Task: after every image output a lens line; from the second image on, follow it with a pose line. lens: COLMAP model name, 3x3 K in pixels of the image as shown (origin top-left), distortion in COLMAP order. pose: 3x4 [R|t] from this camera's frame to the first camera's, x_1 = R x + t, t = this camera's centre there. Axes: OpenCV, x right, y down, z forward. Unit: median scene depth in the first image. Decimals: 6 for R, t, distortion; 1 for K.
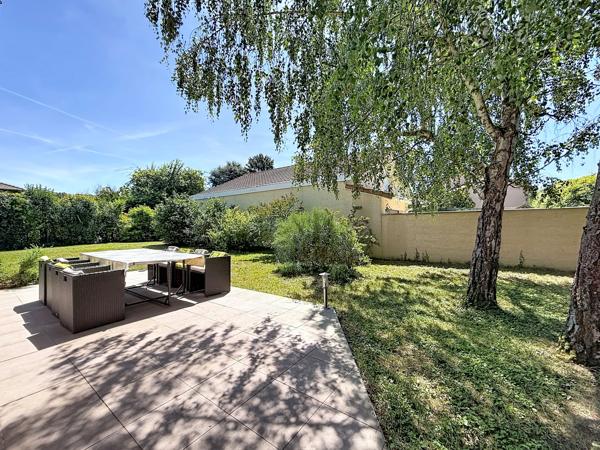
lens RADIAL K [[243.2, 0, 303.3], [0, 243.2, 227.0], [0, 0, 1]] dist [0.001229, 0.000082]
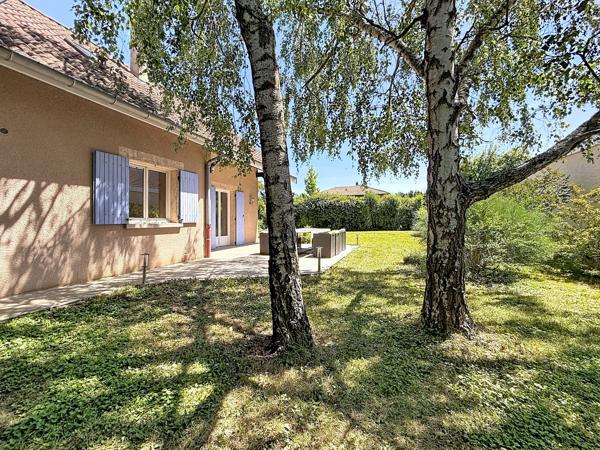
lens RADIAL K [[243.2, 0, 303.3], [0, 243.2, 227.0], [0, 0, 1]] dist [0.001229, 0.000082]
pose [[0.298855, 0.032749, -0.953736, 0.920366], [-0.007654, 0.999461, 0.031921, 0.038053], [0.954268, -0.002240, 0.298945, 0.371276]]
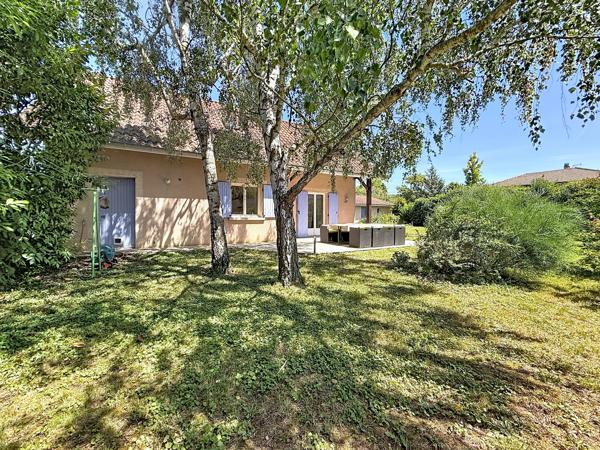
lens RADIAL K [[243.2, 0, 303.3], [0, 243.2, 227.0], [0, 0, 1]] dist [0.001229, 0.000082]
pose [[-0.369306, 0.043178, -0.928304, 1.231028], [-0.009004, 0.998707, 0.050034, 0.037204], [0.929264, 0.026836, -0.368439, 1.070697]]
